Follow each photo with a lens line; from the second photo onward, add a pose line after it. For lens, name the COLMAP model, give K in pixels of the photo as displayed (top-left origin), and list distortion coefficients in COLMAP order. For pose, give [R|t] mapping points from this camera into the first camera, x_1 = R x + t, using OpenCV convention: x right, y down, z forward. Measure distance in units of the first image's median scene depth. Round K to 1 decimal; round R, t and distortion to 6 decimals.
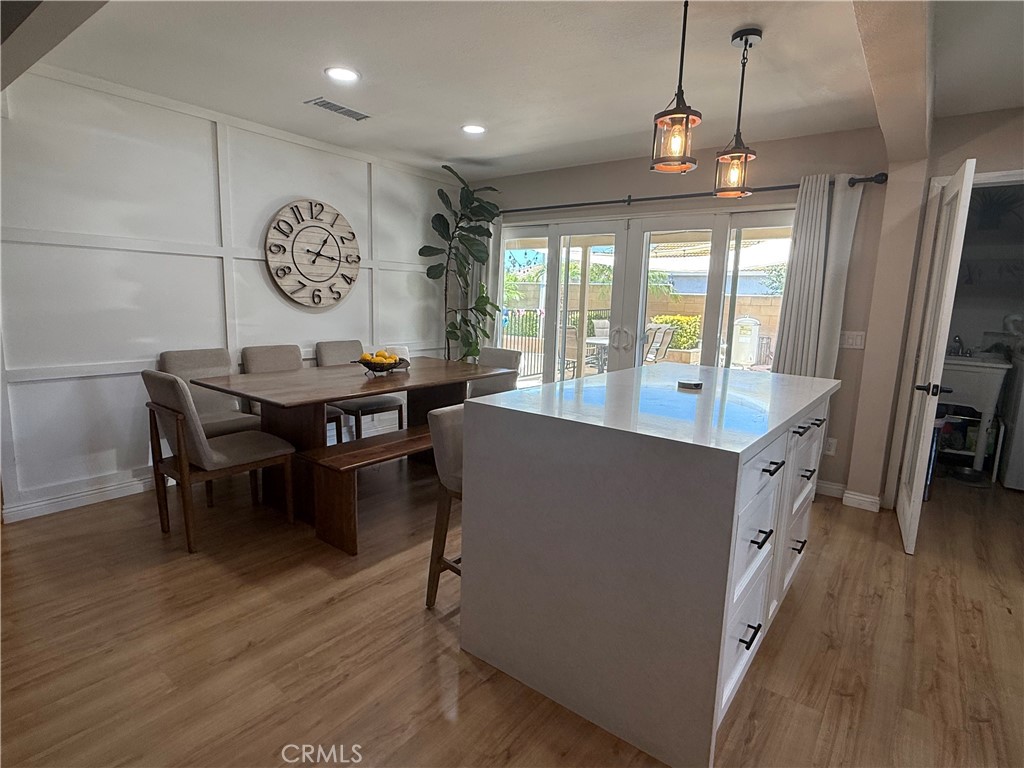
lens RADIAL K [[544.7, 0, 509.3], [0, 544.7, 384.0], [0, 0, 1]] dist [-0.007657, 0.000558]
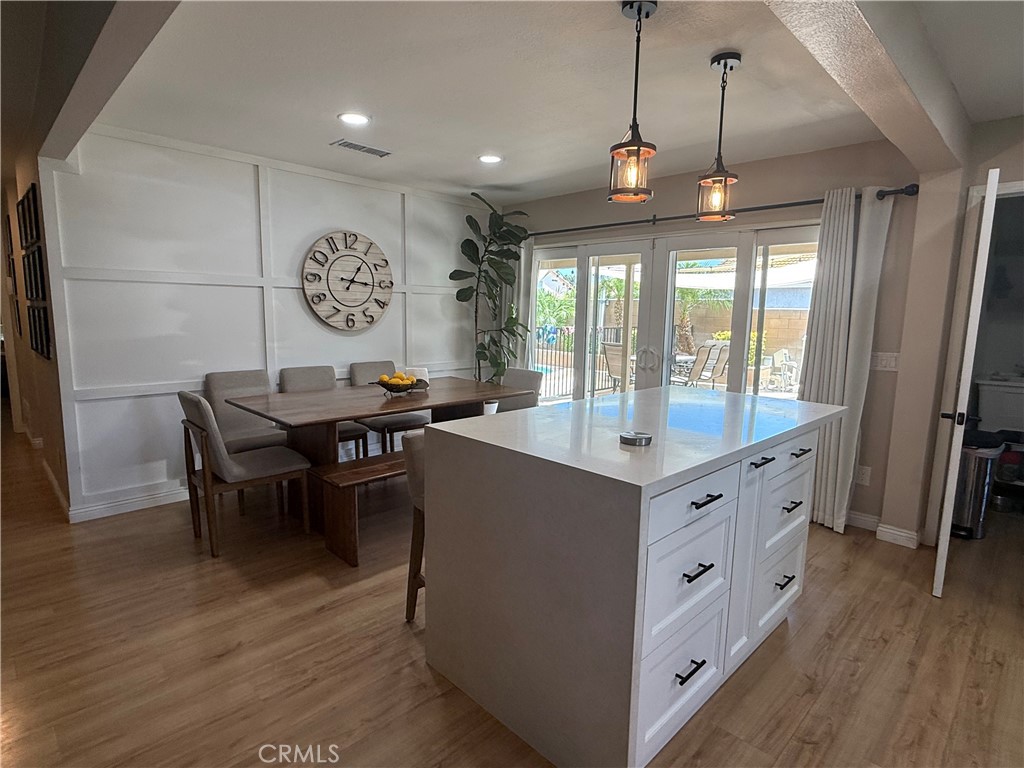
lens RADIAL K [[544.7, 0, 506.3], [0, 544.7, 386.2], [0, 0, 1]] dist [-0.007657, 0.000558]
pose [[0.990208, 0.005501, -0.139489, 0.111545], [-0.008687, 0.999715, -0.022240, -0.012207], [0.139327, 0.023234, 0.989974, -0.013664]]
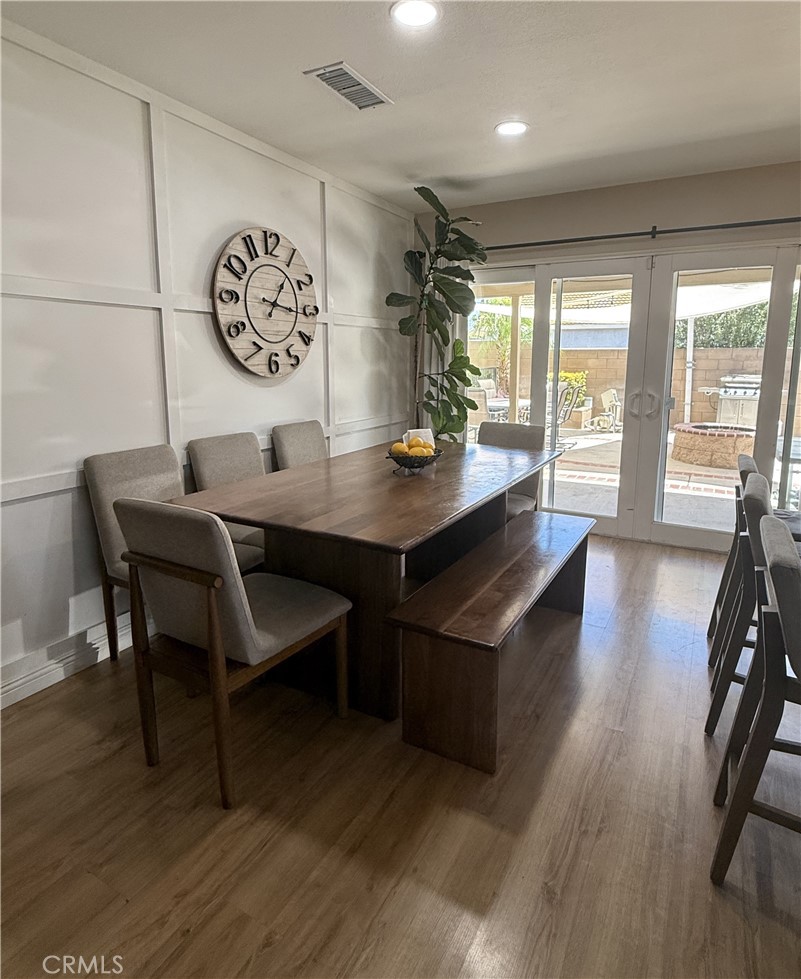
lens RADIAL K [[570.3, 0, 403.6], [0, 570.3, 444.4], [0, 0, 1]] dist [-0.000707, -0.000573]
pose [[0.989004, -0.049679, 0.139293, -0.333119], [0.050355, 0.998731, -0.001327, -0.049563], [-0.139050, 0.008326, 0.990250, 0.261342]]
